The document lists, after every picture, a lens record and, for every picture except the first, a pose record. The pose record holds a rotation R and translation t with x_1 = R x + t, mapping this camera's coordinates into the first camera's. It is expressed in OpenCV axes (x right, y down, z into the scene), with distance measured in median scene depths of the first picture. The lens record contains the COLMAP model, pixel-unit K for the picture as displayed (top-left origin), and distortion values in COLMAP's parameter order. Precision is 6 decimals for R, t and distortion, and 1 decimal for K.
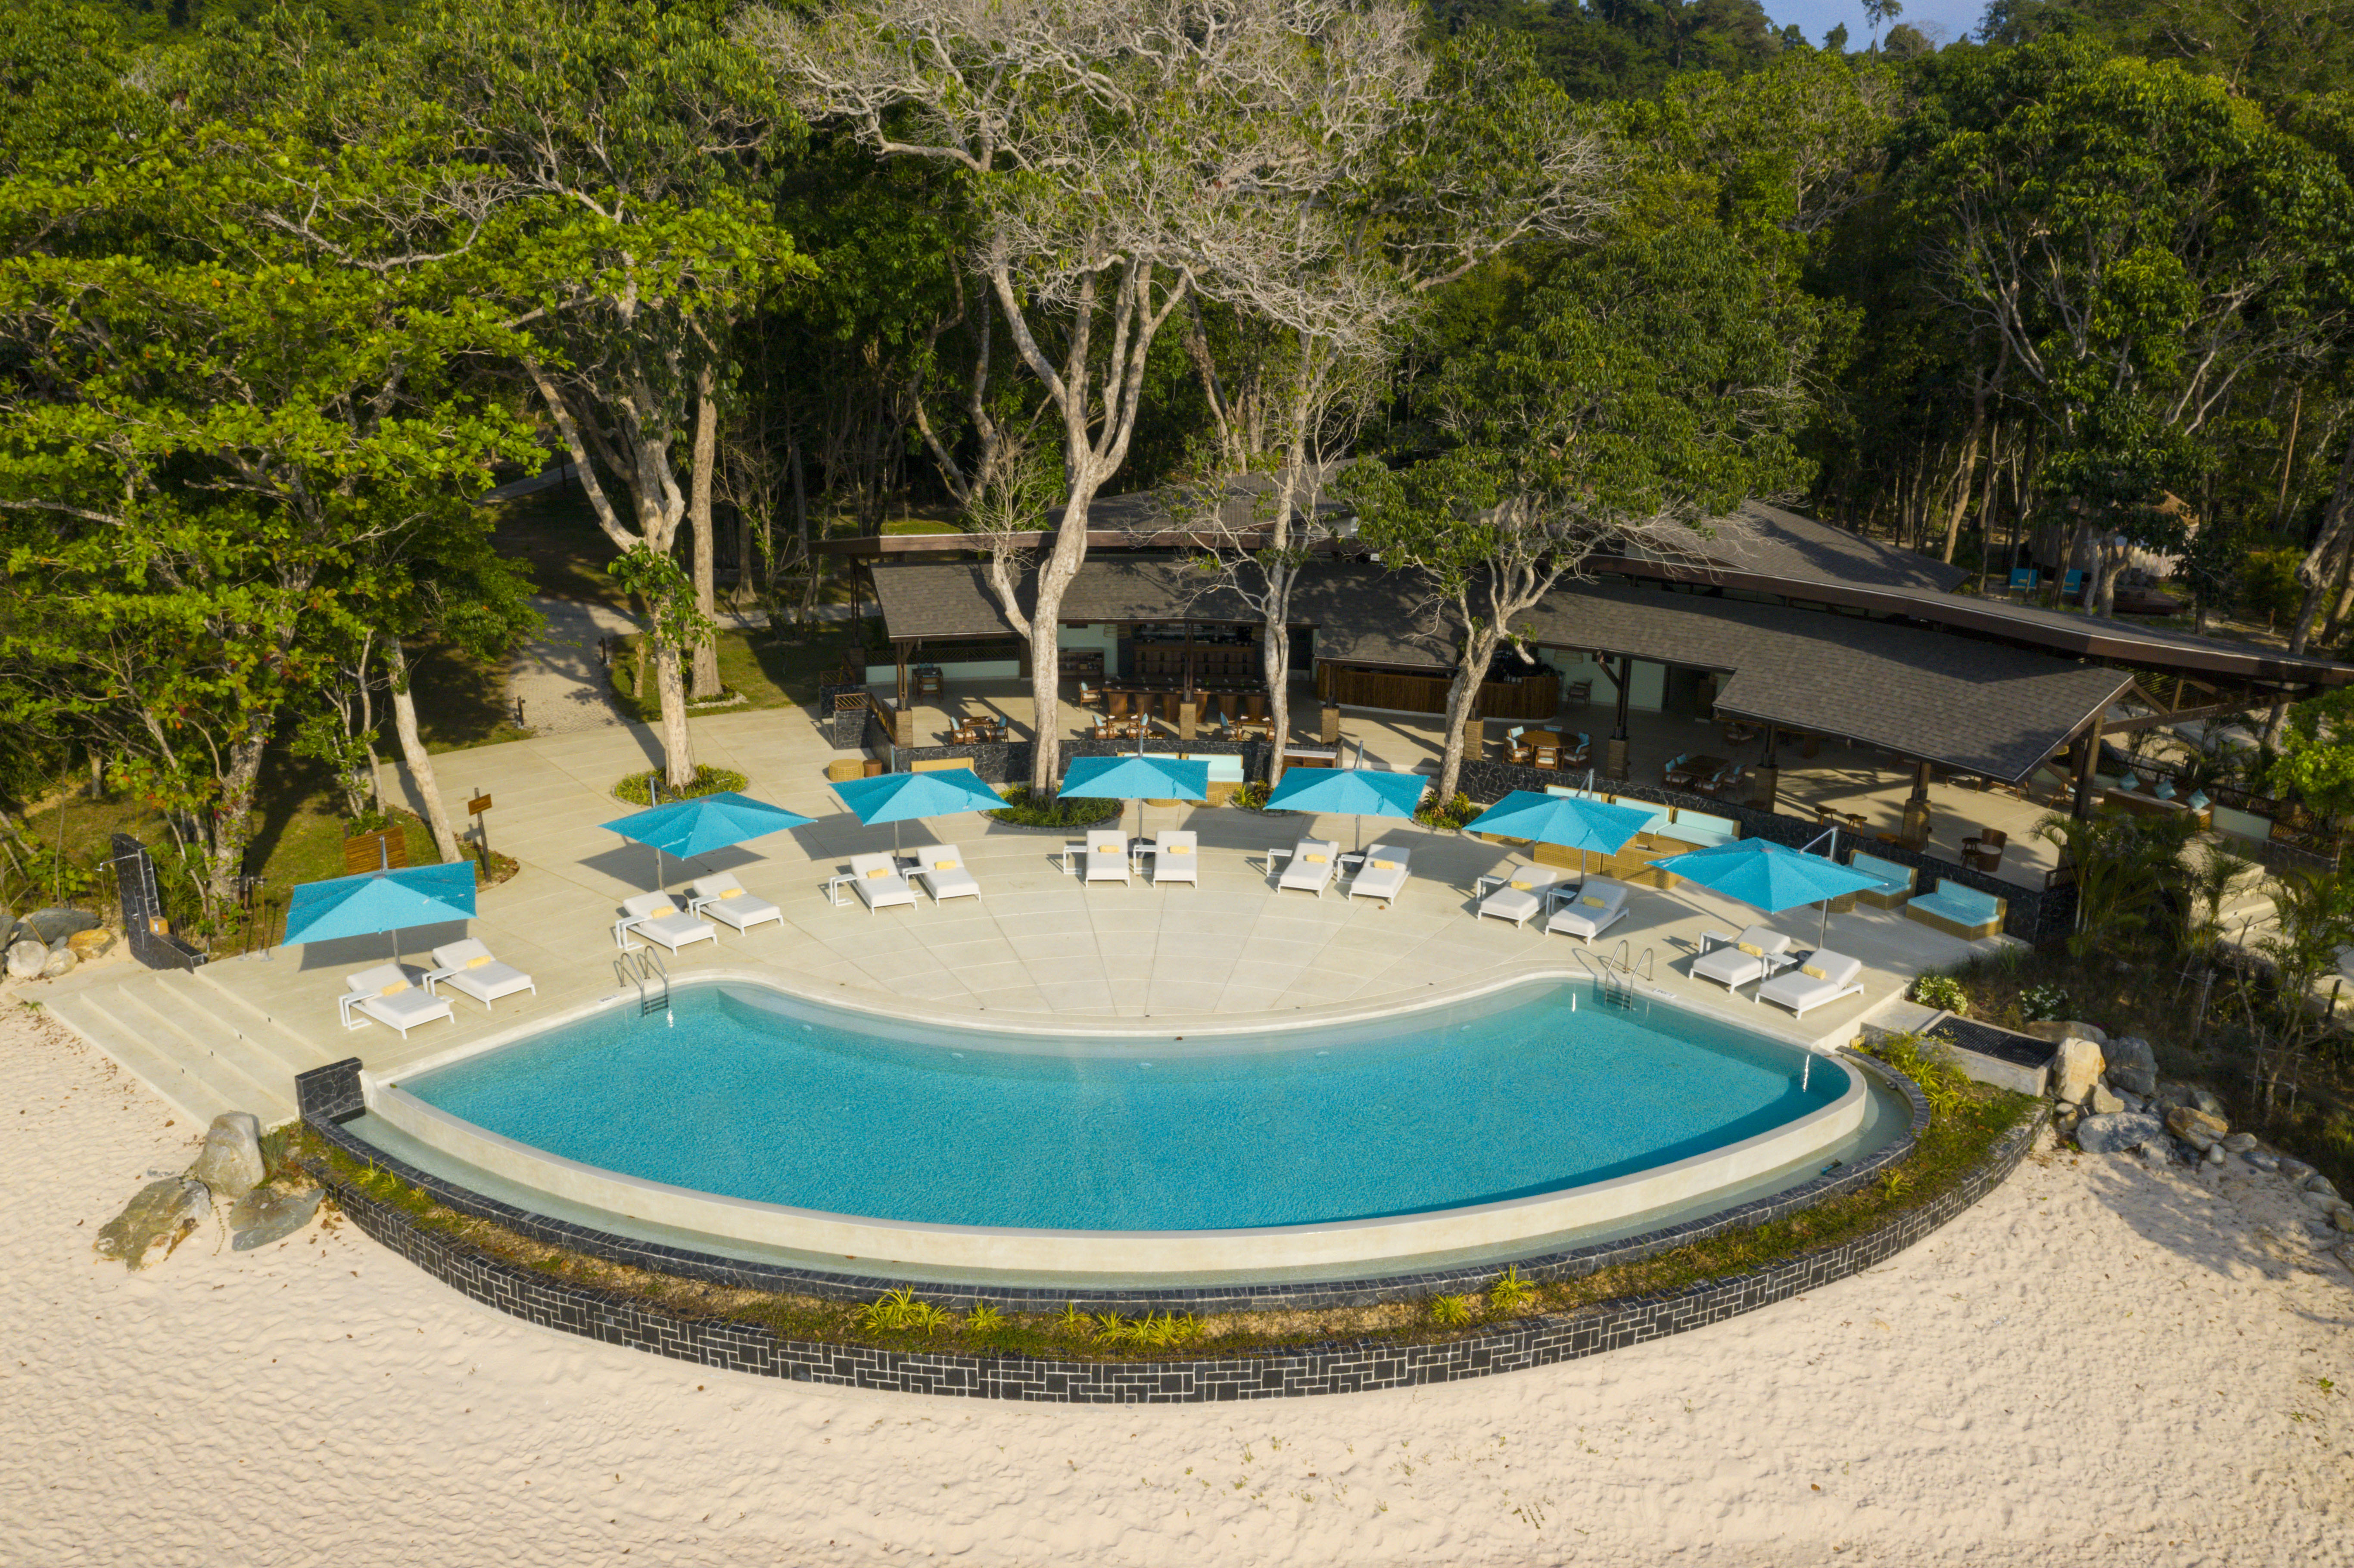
lens RADIAL K [[1870.2, 0, 1174.5], [0, 1870.2, 781.5], [0, 0, 1]] dist [-0.009265, -0.000823]
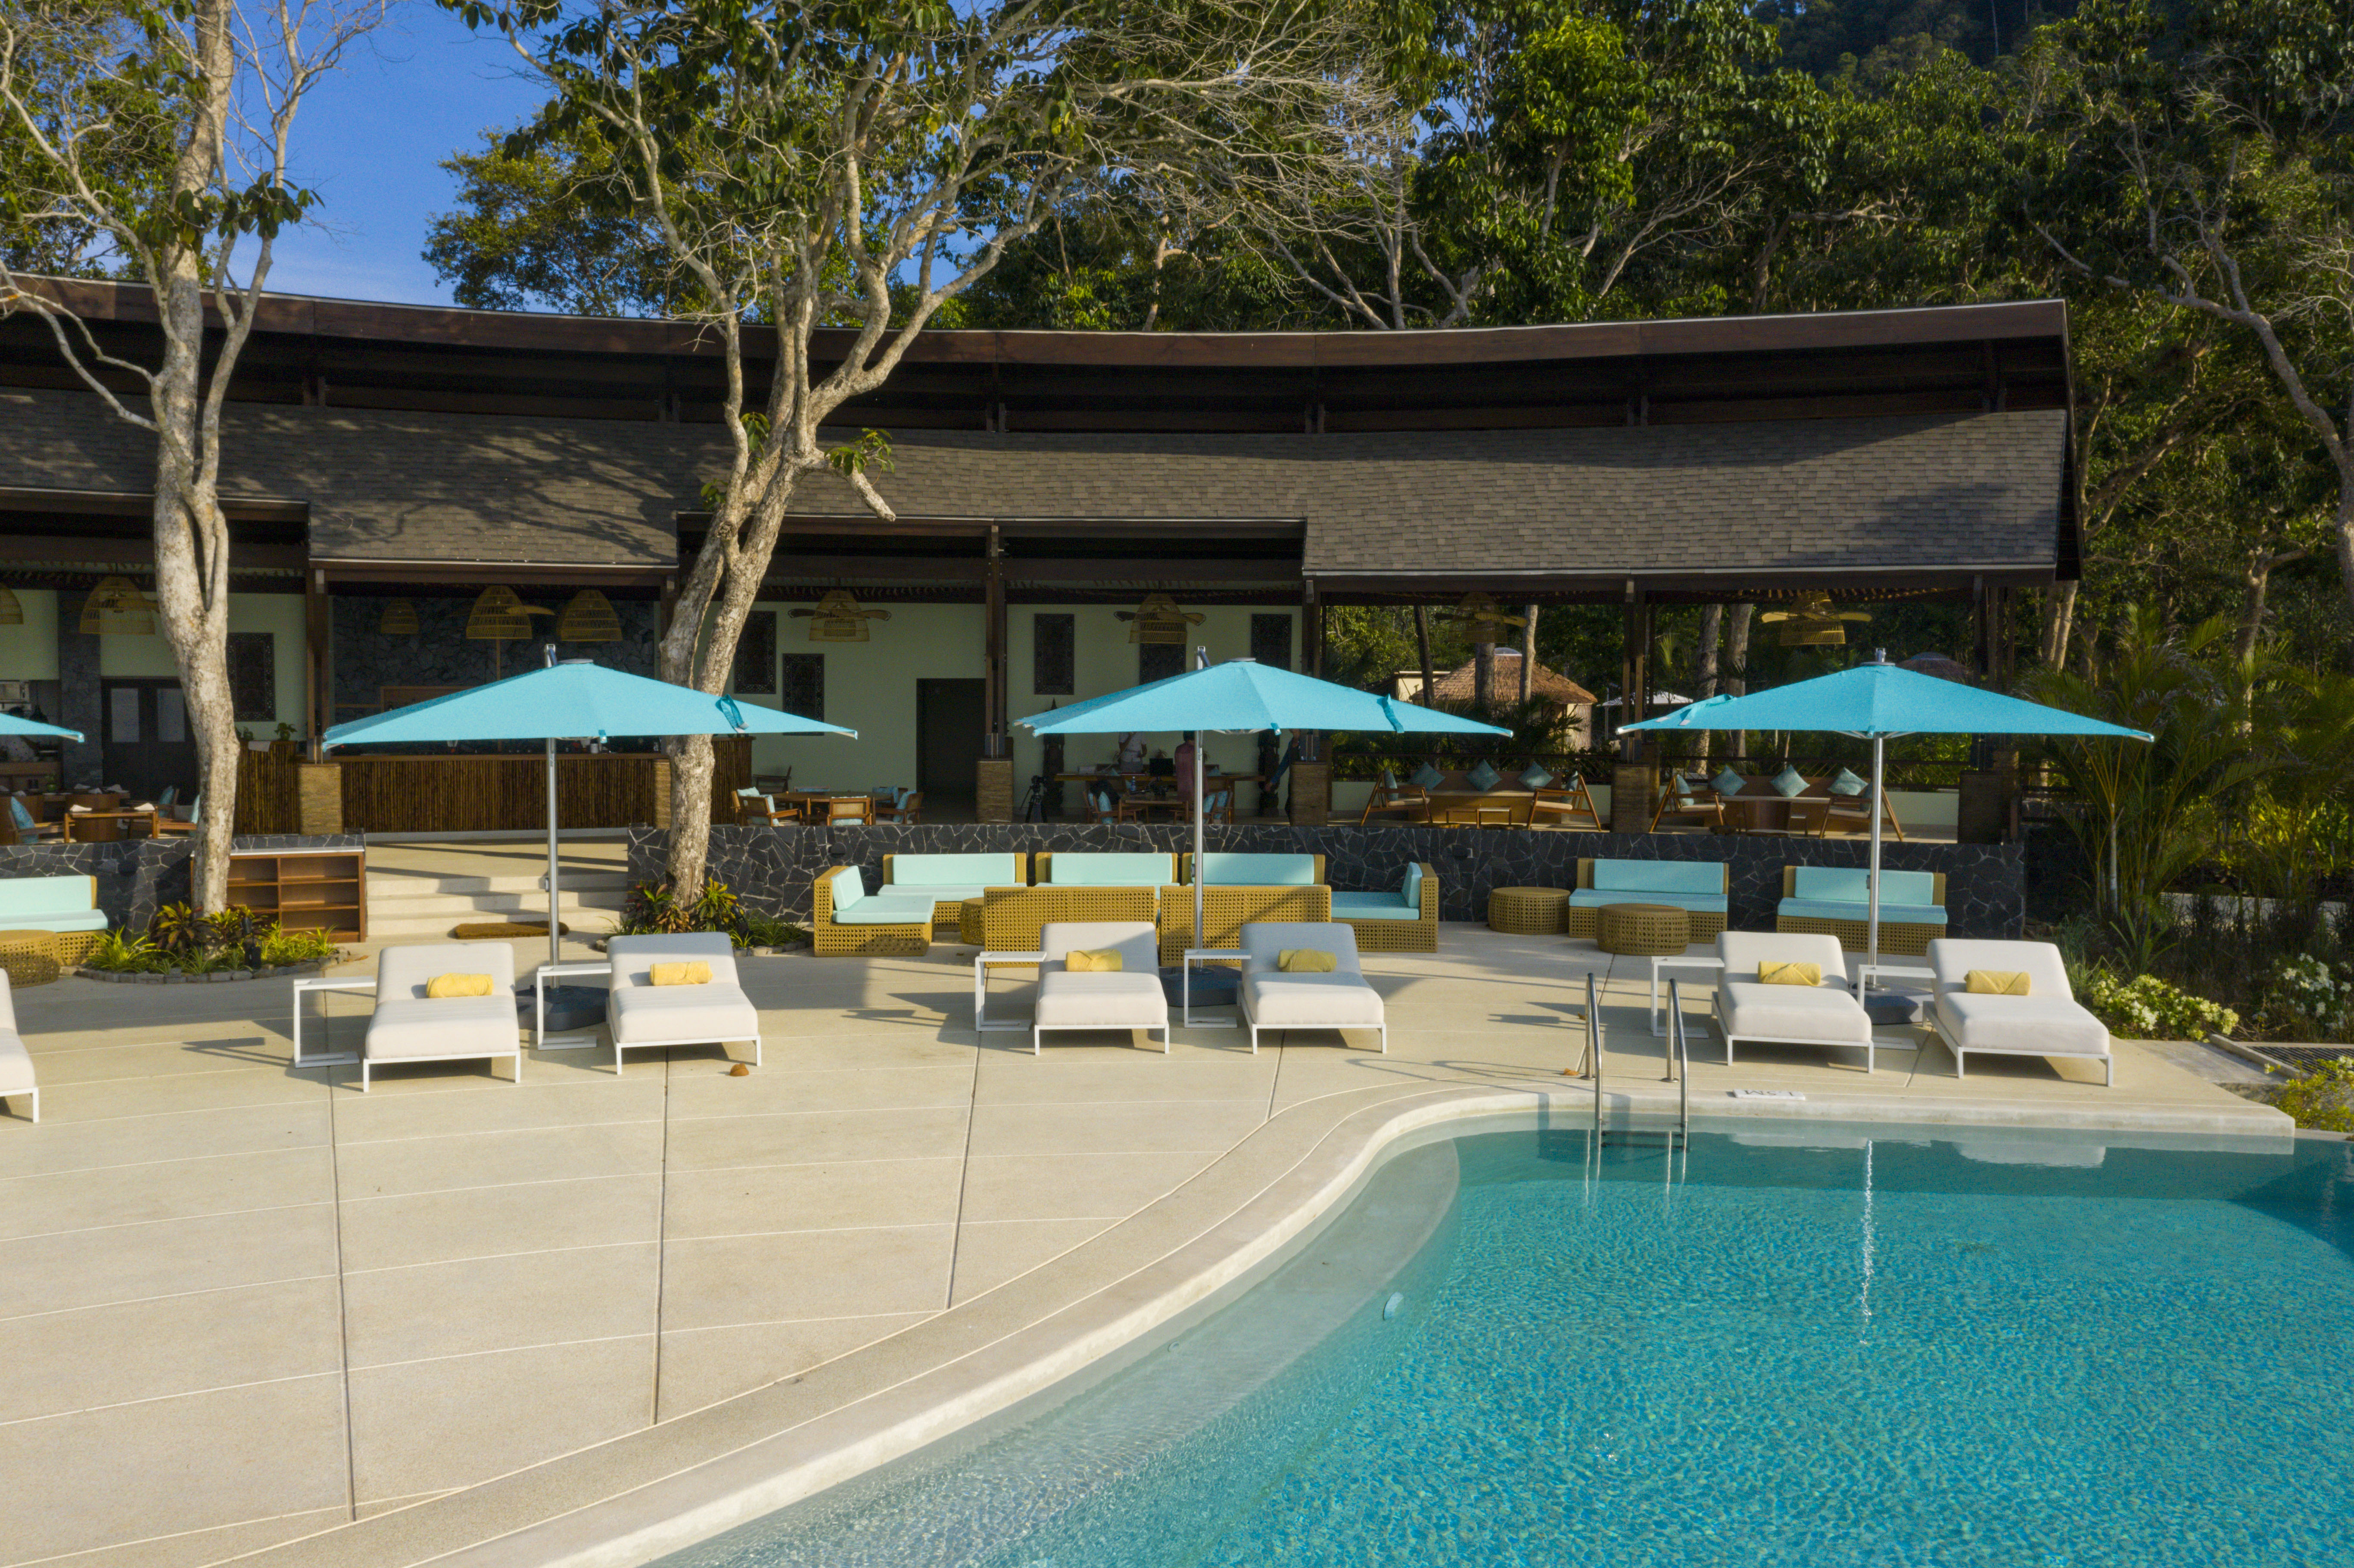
lens RADIAL K [[1875.7, 0, 1171.1], [0, 1875.7, 781.4], [0, 0, 1]] dist [-0.007629, -0.001577]
pose [[0.803328, -0.040557, 0.594154, -0.017319], [0.177331, 0.968713, -0.173636, 0.096886], [-0.568522, 0.244848, 0.785386, 0.774909]]
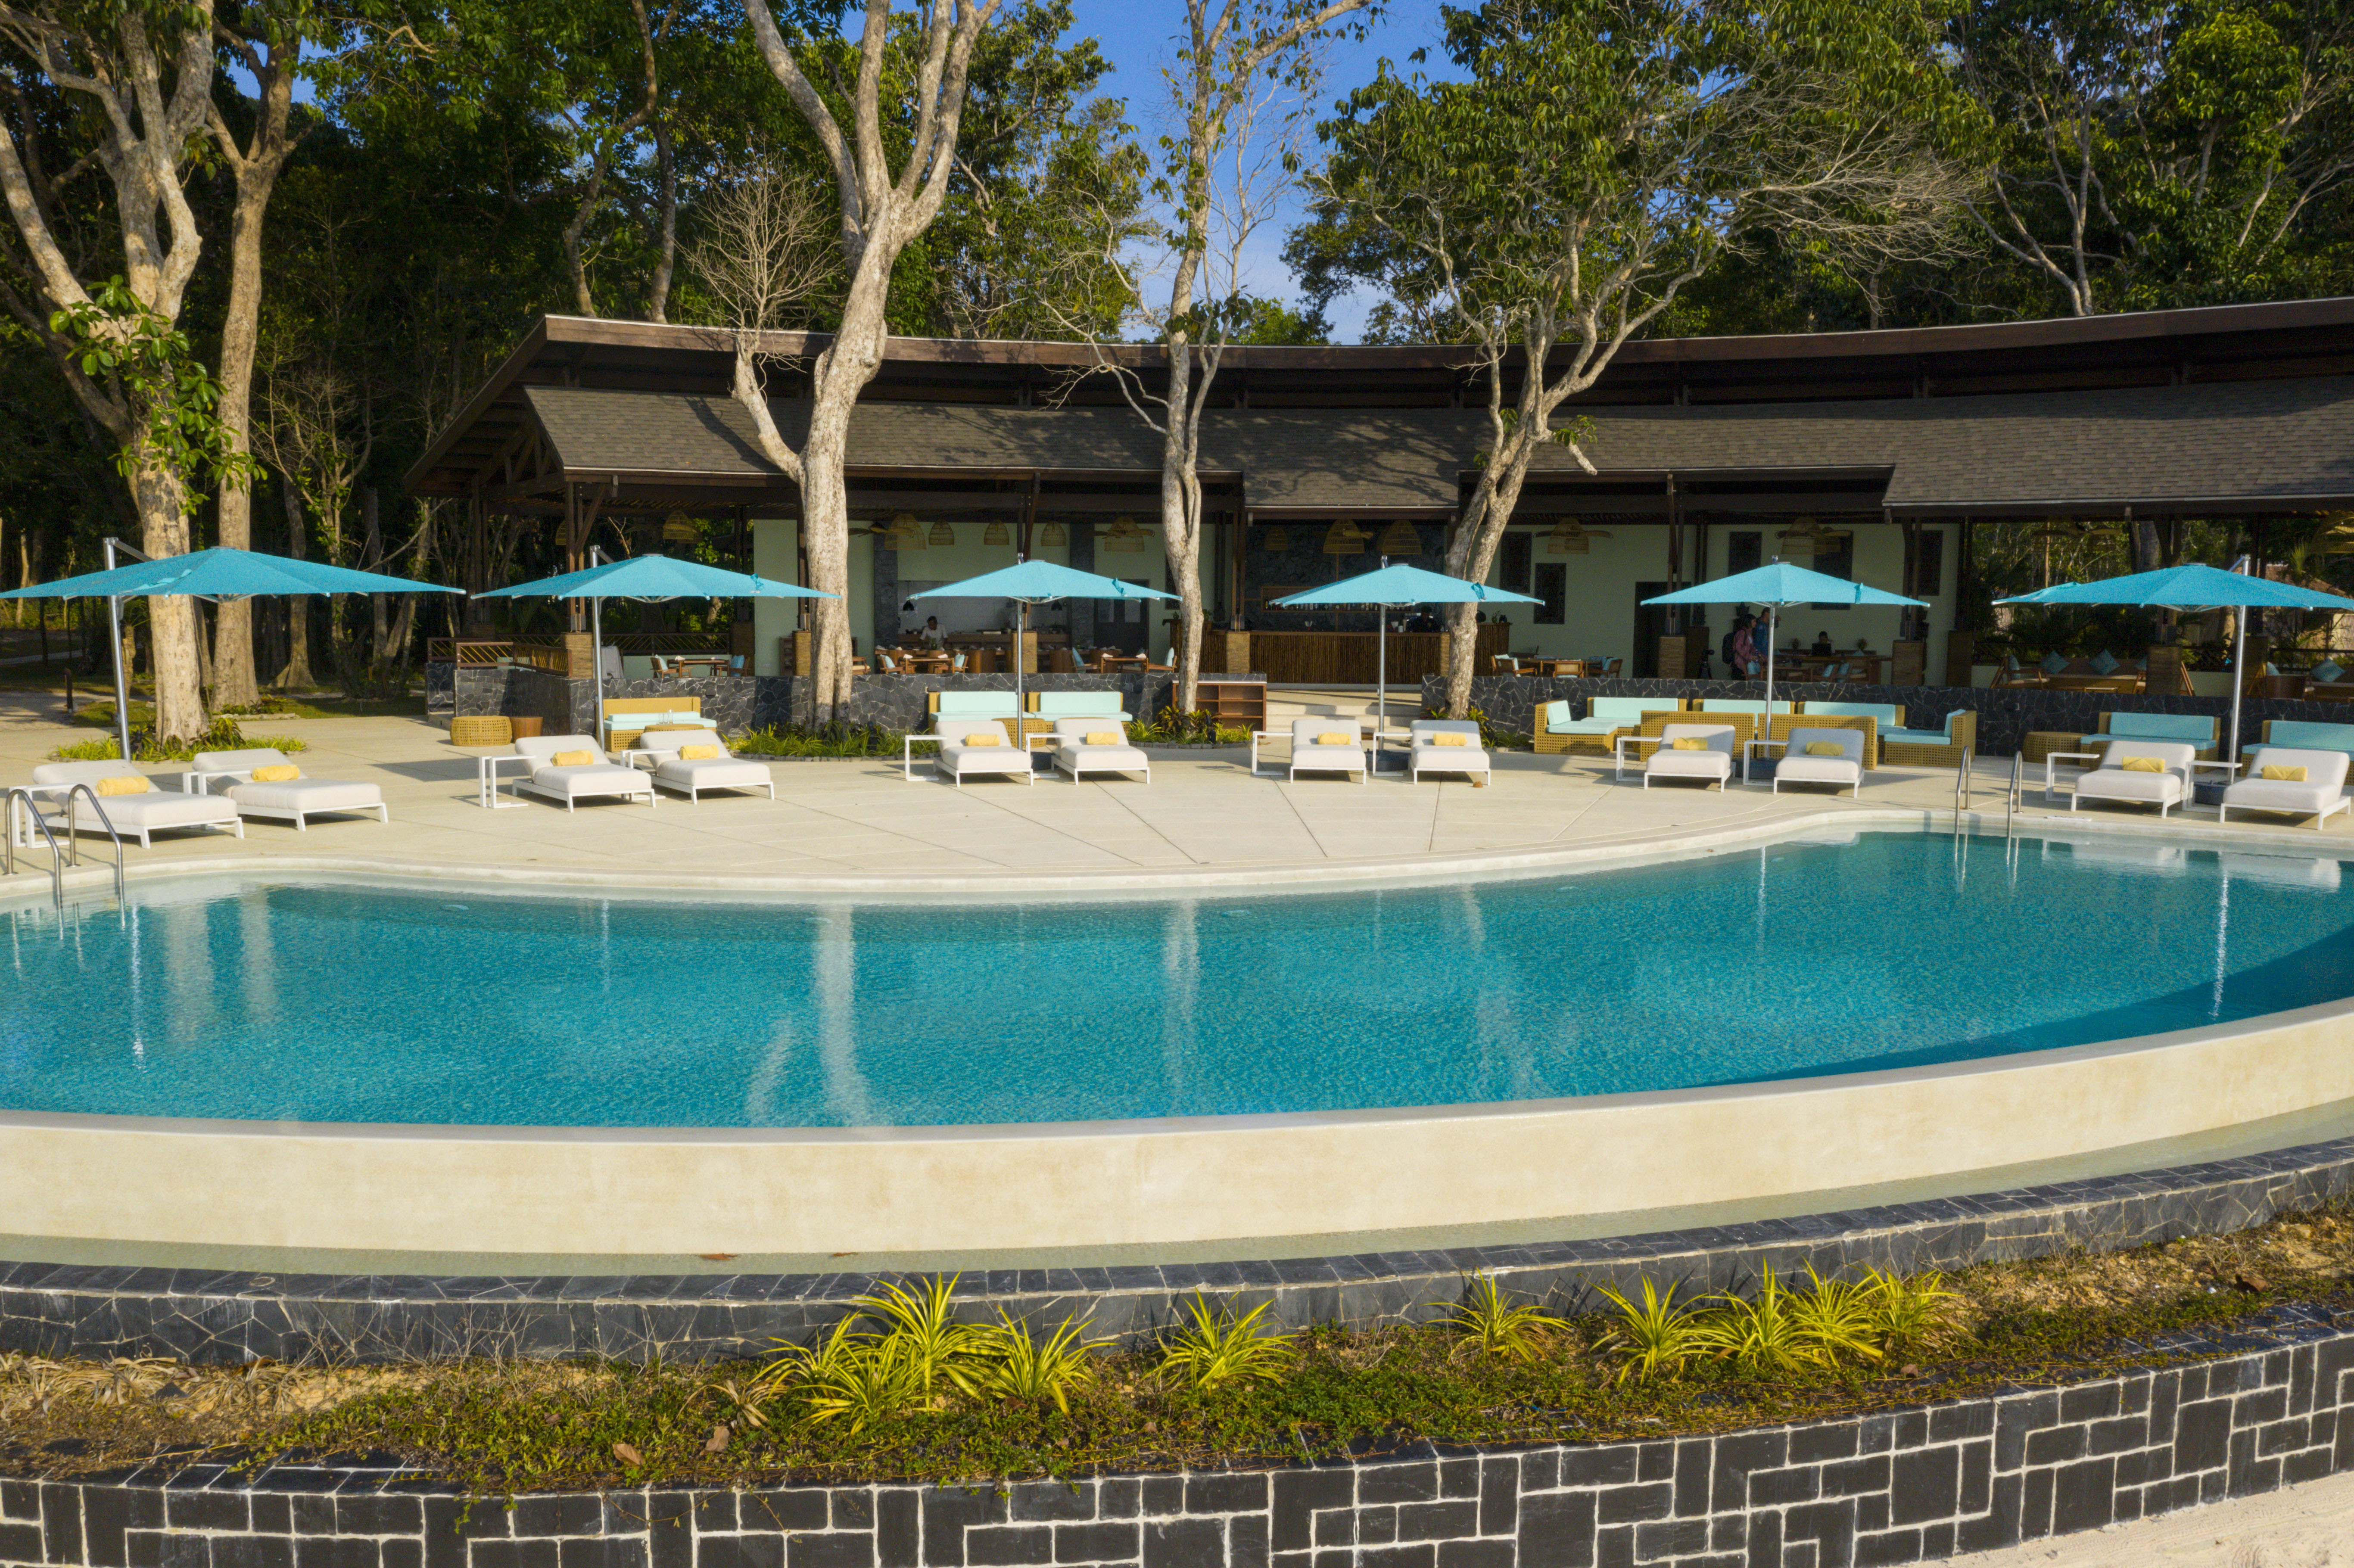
lens RADIAL K [[1860.9, 0, 1173.9], [0, 1860.9, 782.9], [0, 0, 1]] dist [-0.012581, -0.004313]
pose [[0.974857, -0.028678, 0.220979, -0.121872], [0.069483, 0.981362, -0.179169, 0.181569], [-0.211722, 0.190018, 0.958680, 0.512149]]
